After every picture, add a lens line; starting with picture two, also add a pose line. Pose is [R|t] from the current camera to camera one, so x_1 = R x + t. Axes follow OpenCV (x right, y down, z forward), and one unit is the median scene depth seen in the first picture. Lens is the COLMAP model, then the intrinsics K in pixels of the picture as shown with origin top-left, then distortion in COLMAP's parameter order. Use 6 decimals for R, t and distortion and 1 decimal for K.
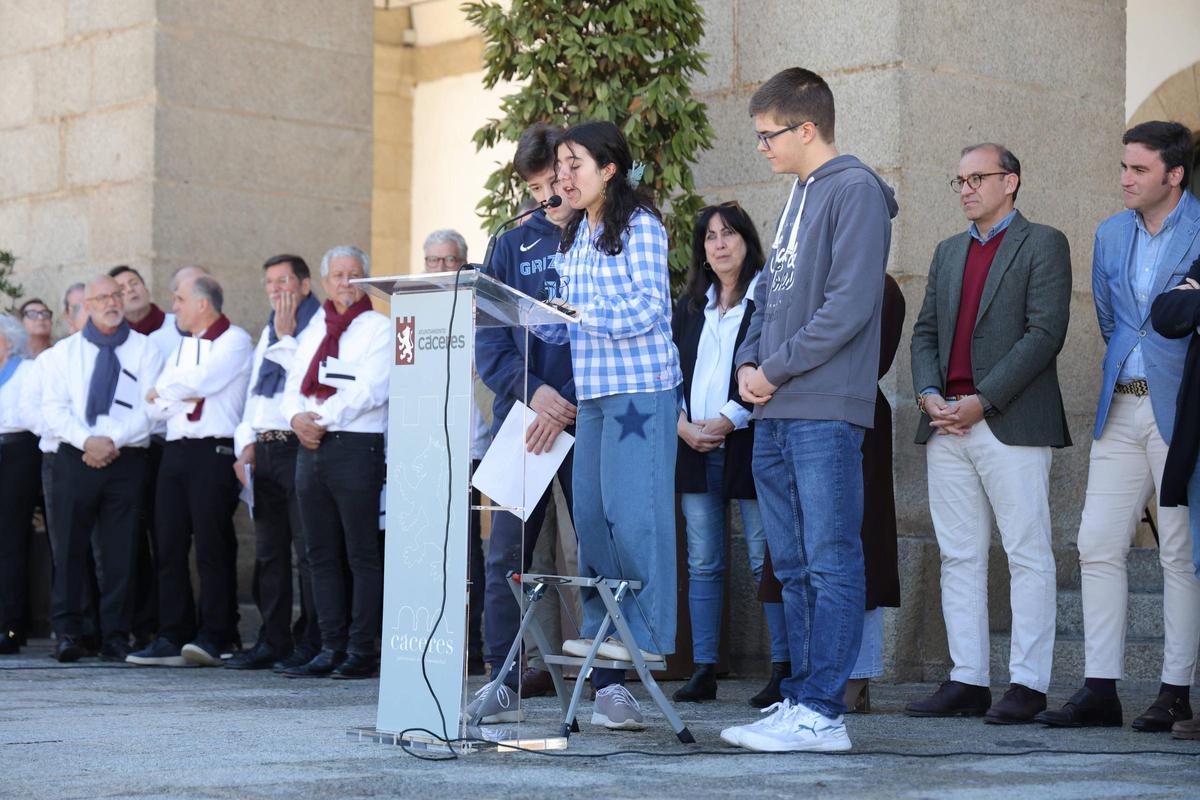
lens RADIAL K [[2725.5, 0, 600.0], [0, 2725.5, 400.0], [0, 0, 1]] dist [0.038988, 0.229538]
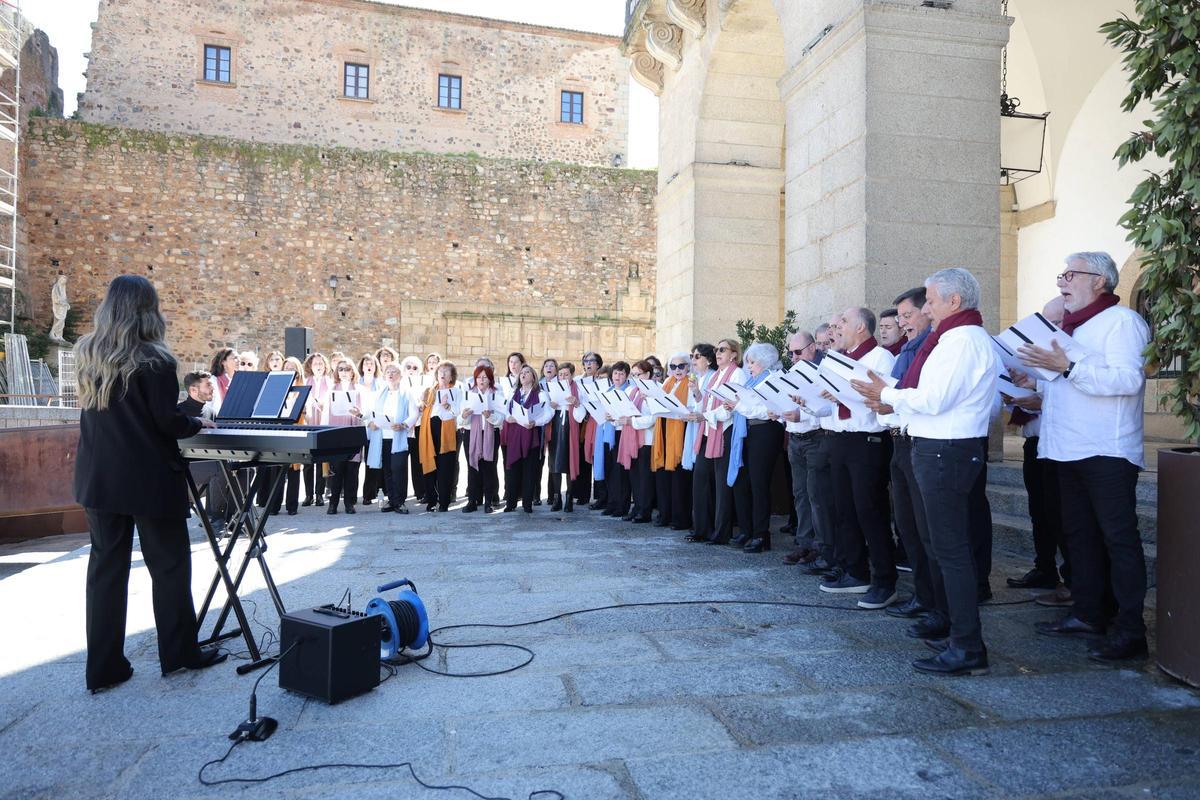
lens RADIAL K [[775.7, 0, 606.3], [0, 775.7, 401.8], [0, 0, 1]] dist [-0.005220, -0.000181]
pose [[0.851563, -0.007901, -0.524193, -0.040627], [0.033043, 0.998707, 0.038625, -0.015020], [0.523210, -0.050212, 0.850723, 0.458045]]
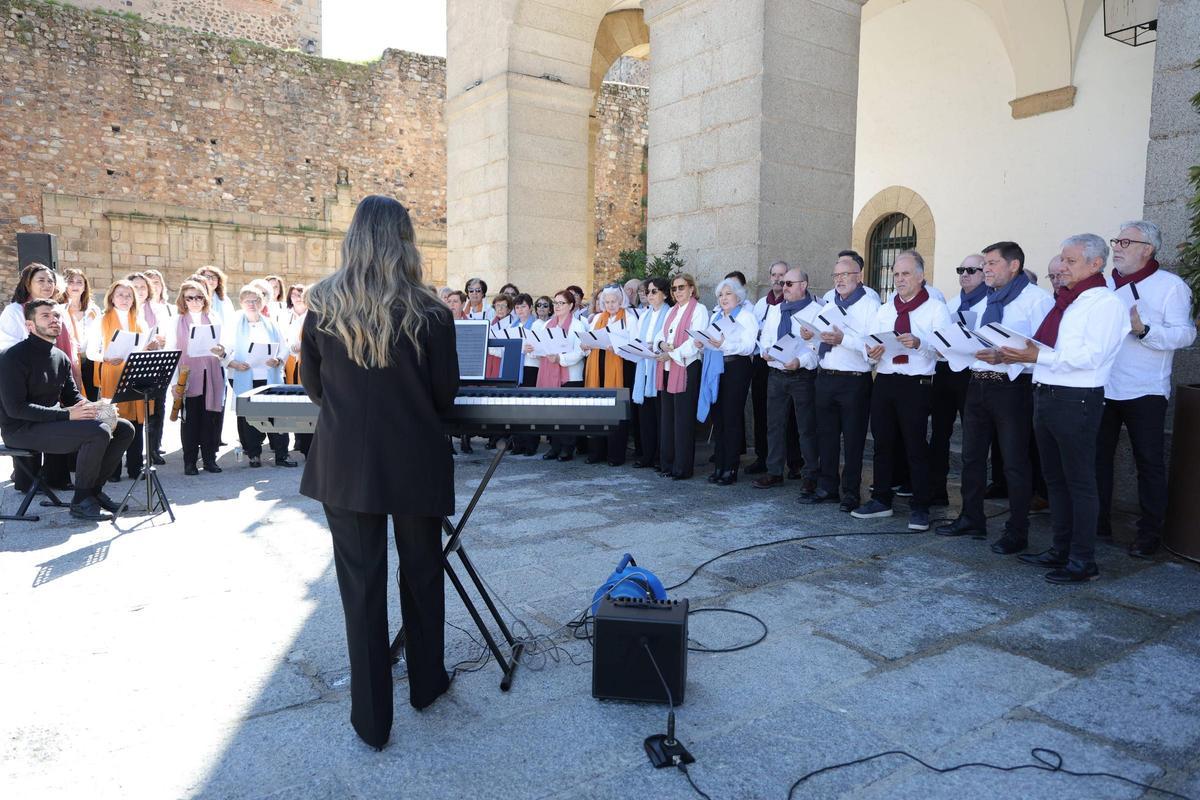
lens RADIAL K [[785.8, 0, 600.0], [0, 785.8, 400.0], [0, 0, 1]] dist [-0.001375, 0.002666]
pose [[0.988512, 0.010836, -0.150753, -0.183403], [0.011903, 0.988748, 0.149117, -0.027222], [0.150672, -0.149199, 0.977260, 0.421849]]
